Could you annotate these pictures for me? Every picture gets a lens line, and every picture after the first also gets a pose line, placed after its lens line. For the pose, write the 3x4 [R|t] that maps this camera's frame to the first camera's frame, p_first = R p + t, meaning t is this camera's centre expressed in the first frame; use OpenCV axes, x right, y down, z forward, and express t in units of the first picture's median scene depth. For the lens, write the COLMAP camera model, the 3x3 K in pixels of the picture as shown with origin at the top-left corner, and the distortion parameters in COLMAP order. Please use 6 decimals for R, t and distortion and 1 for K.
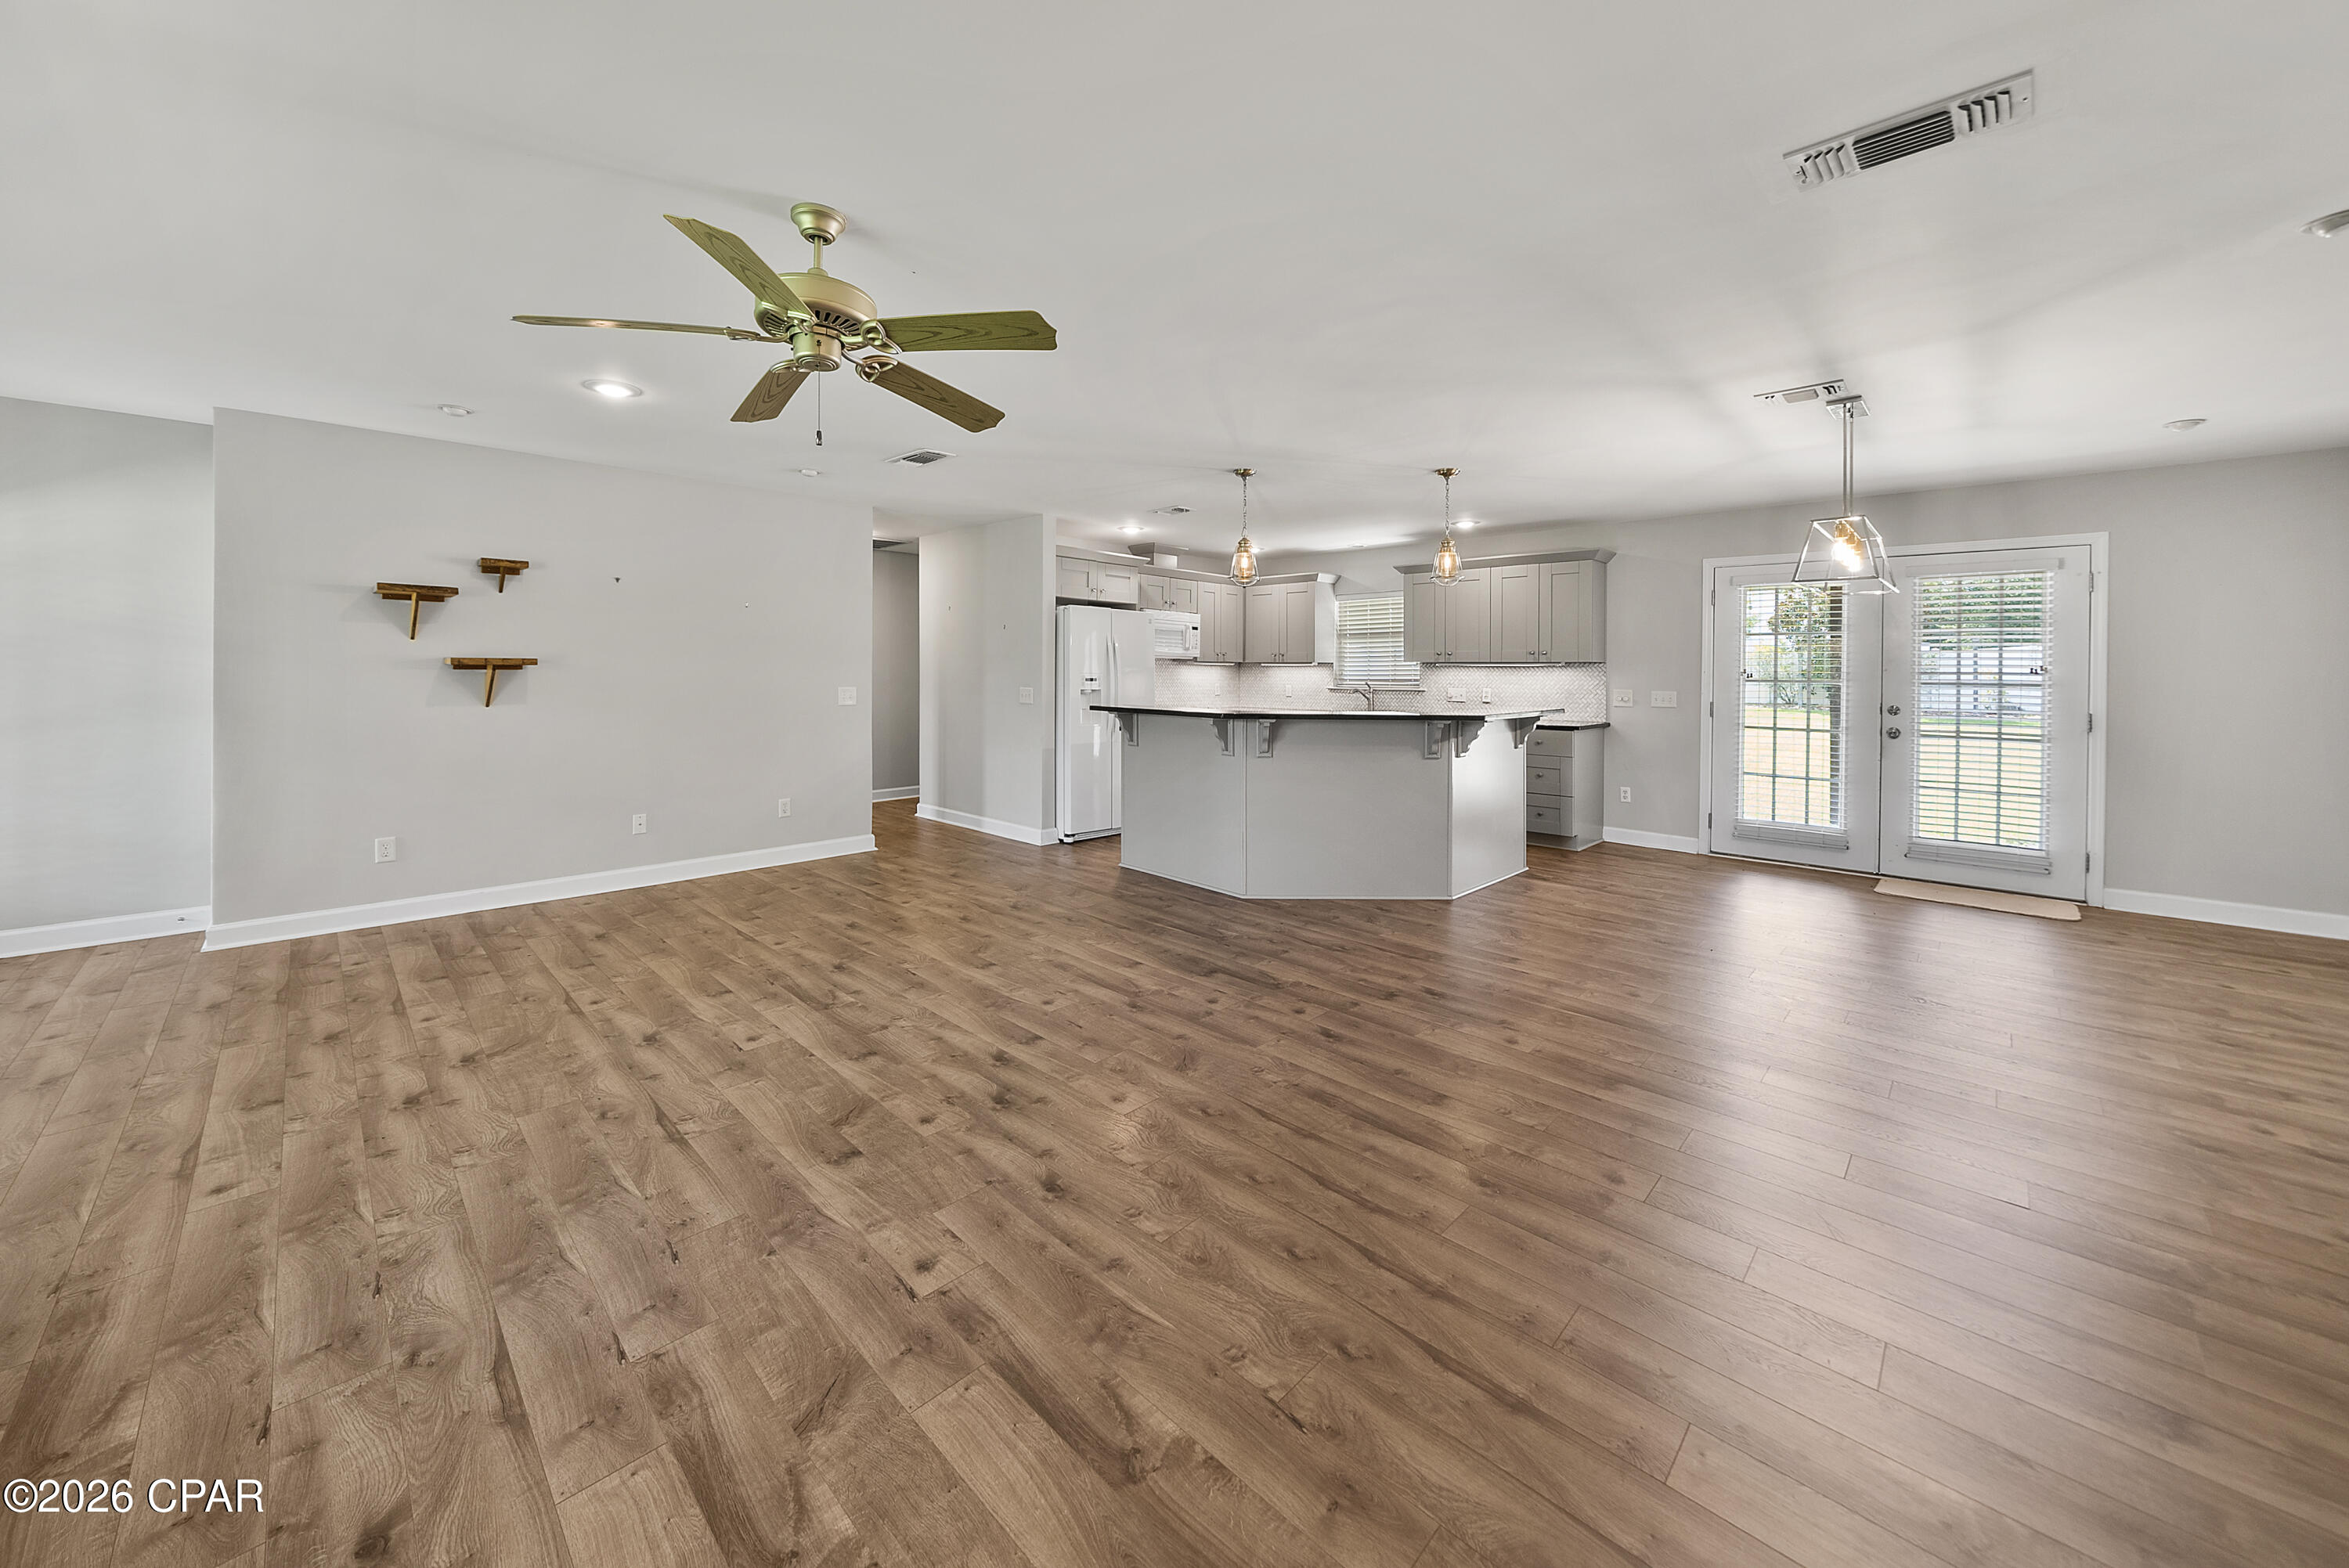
lens RADIAL K [[860.5, 0, 1146.7], [0, 860.5, 721.5], [0, 0, 1]] dist [-0.004555, 0.000307]
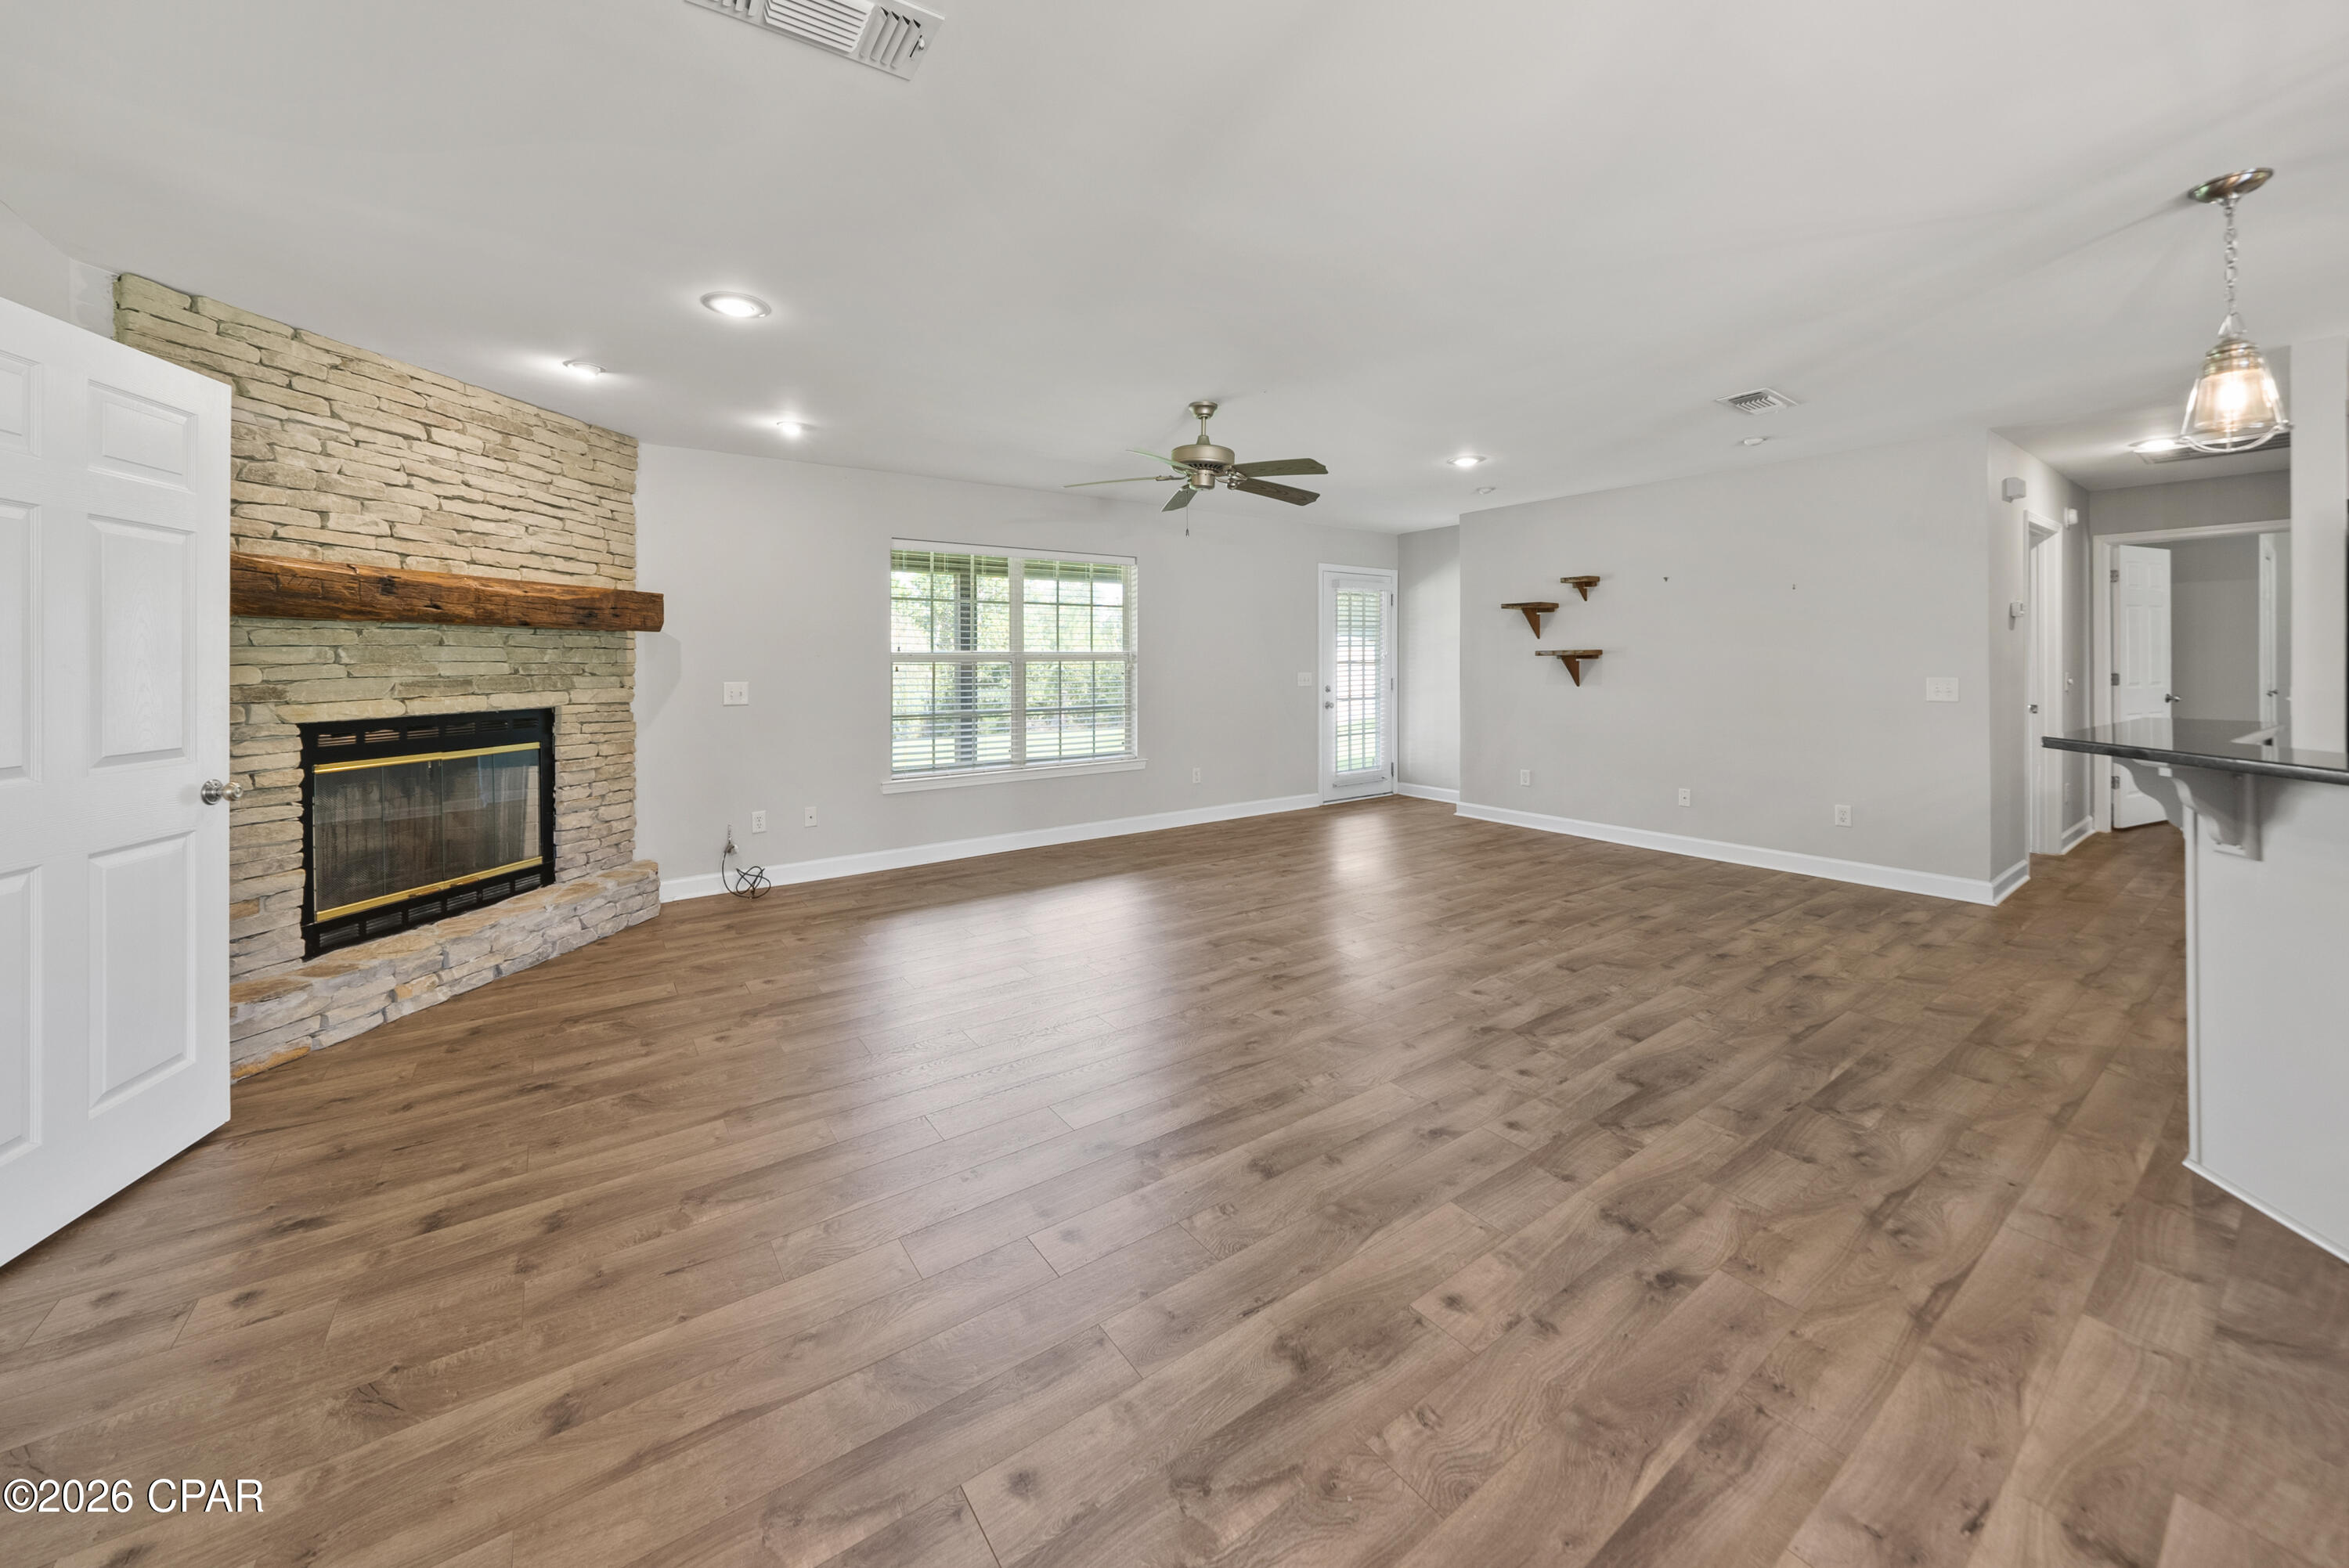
lens RADIAL K [[860.5, 0, 1170.8], [0, 860.5, 660.6], [0, 0, 1]] dist [-0.004555, 0.000307]
pose [[-0.169373, -0.005850, -0.985535, 1.026533], [-0.050122, 0.998739, 0.002685, -0.044109], [0.984277, 0.049852, -0.169452, 0.898105]]
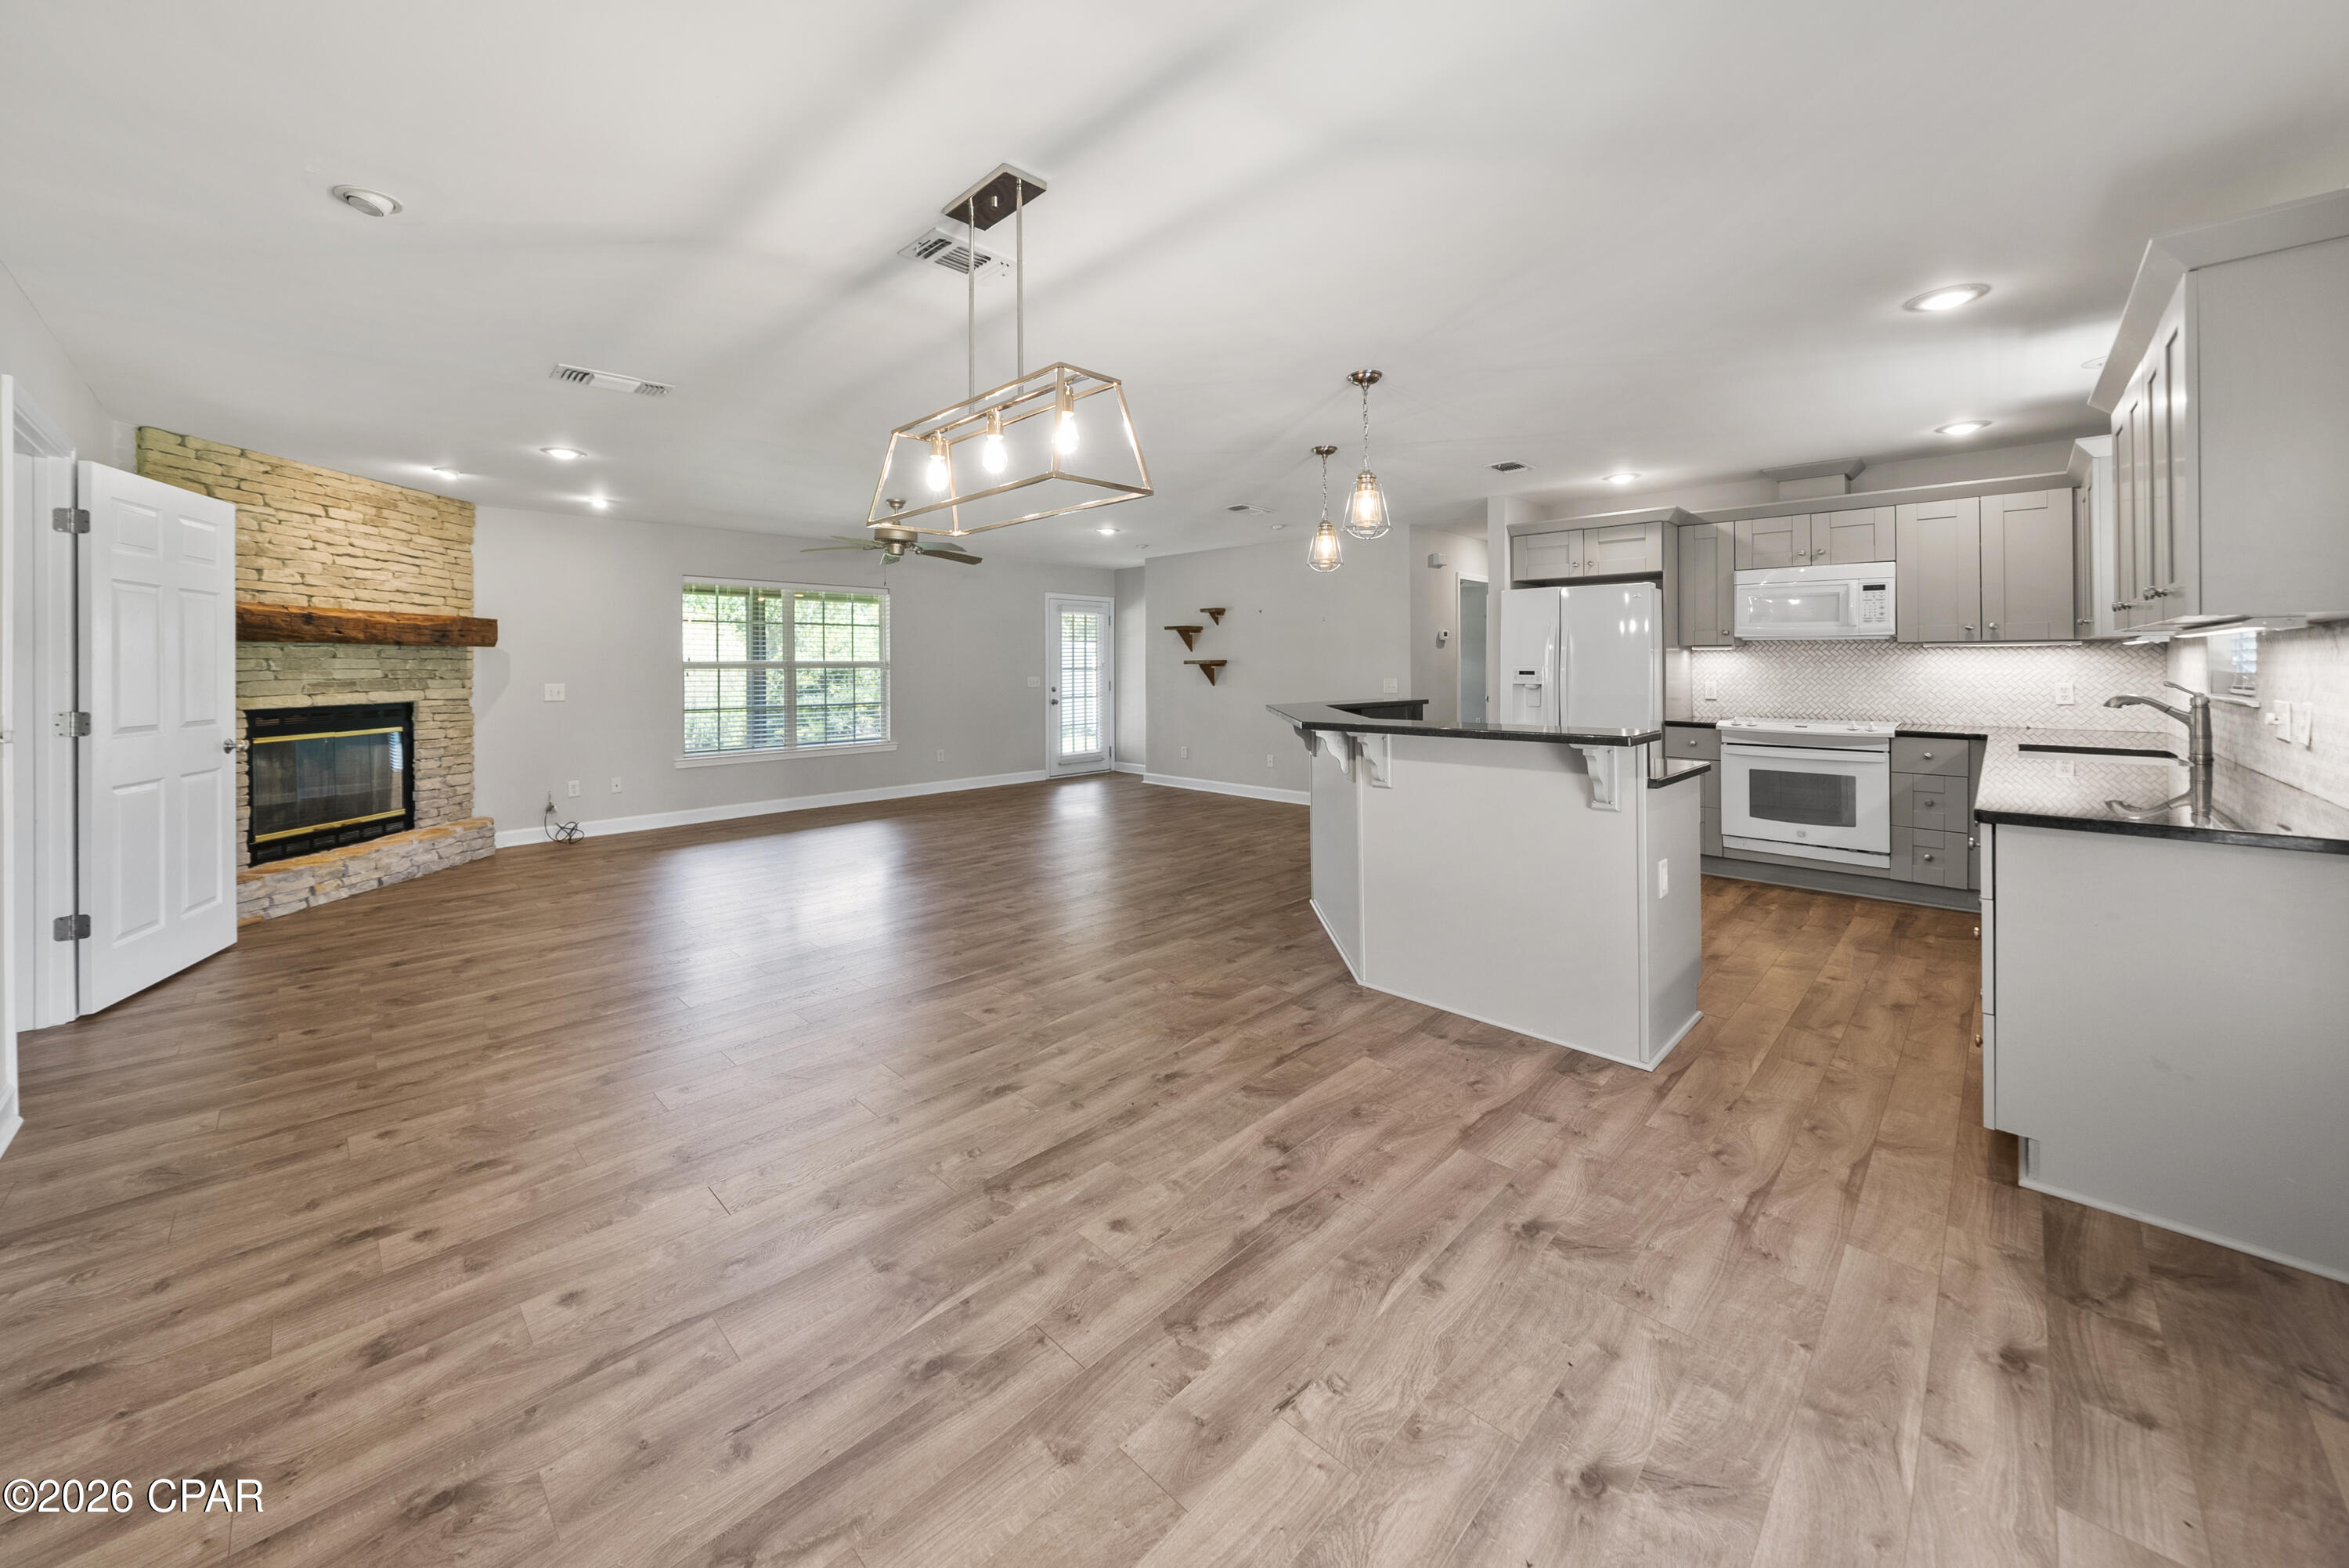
lens RADIAL K [[860.5, 0, 1163.3], [0, 860.5, 673.1], [0, 0, 1]] dist [-0.004555, 0.000307]
pose [[-0.007297, 0.001757, -0.999972, 1.716544], [-0.050404, 0.998727, 0.002122, -0.067518], [0.998702, 0.050418, -0.007199, 1.360096]]
